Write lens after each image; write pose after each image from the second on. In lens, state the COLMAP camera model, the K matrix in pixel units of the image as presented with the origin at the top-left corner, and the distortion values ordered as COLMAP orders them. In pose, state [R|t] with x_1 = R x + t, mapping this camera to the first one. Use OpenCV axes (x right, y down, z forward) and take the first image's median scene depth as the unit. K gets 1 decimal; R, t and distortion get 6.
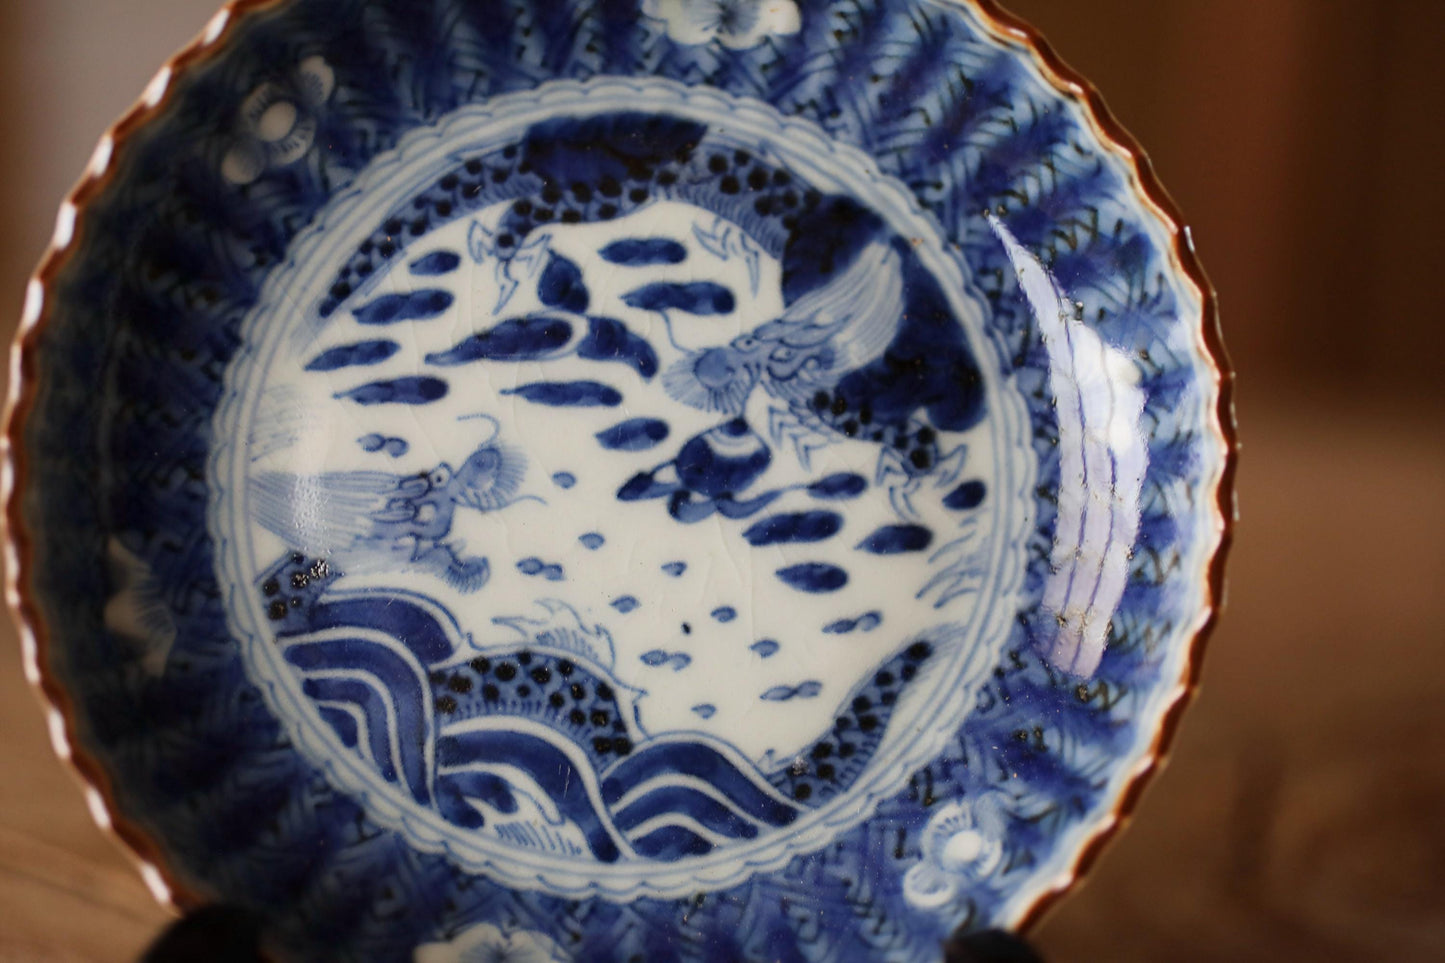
lens RADIAL K [[2381.9, 0, 722.5], [0, 2381.9, 481.5], [0, 0, 1]] dist [-0.014965, -0.010129]
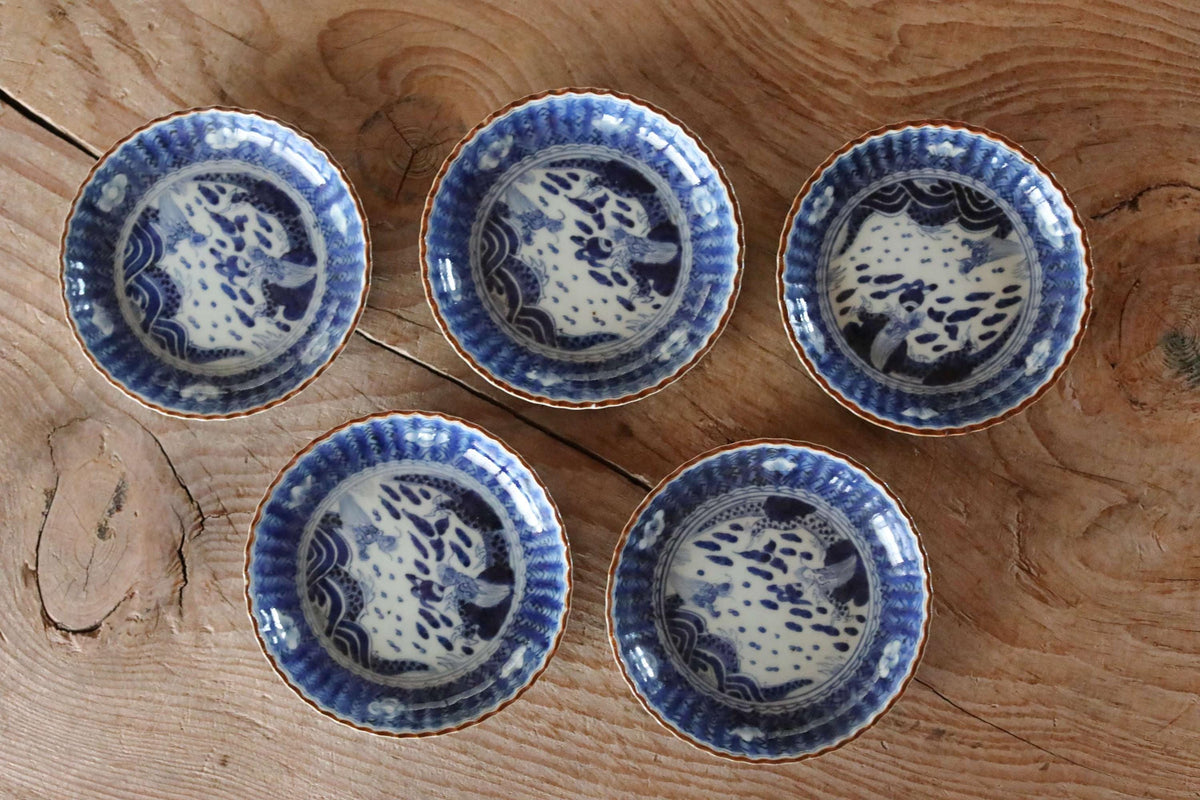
lens RADIAL K [[1978.1, 0, 600.0], [0, 1978.1, 400.0], [0, 0, 1]] dist [-0.014965, -0.010129]
pose [[0.621949, 0.779394, -0.075666, 0.159646], [-0.775156, 0.626484, 0.081548, -0.632434], [0.110962, 0.007935, 0.993793, -1.947801]]
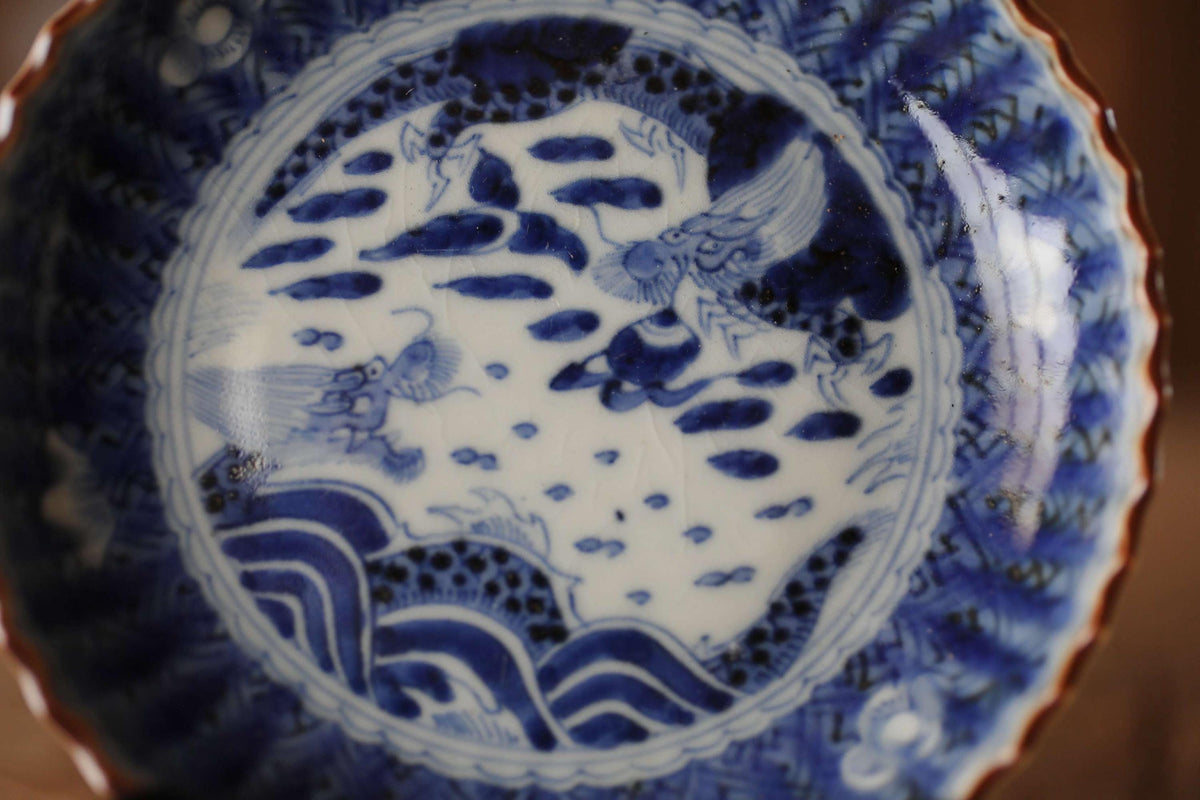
lens RADIAL K [[1978.1, 0, 600.0], [0, 1978.1, 400.0], [0, 0, 1]] dist [-0.014965, -0.010129]
pose [[0.999853, -0.015107, -0.008122, -0.016050], [0.014574, 0.997962, -0.062119, 0.064560], [0.009044, 0.061992, 0.998036, 0.161079]]
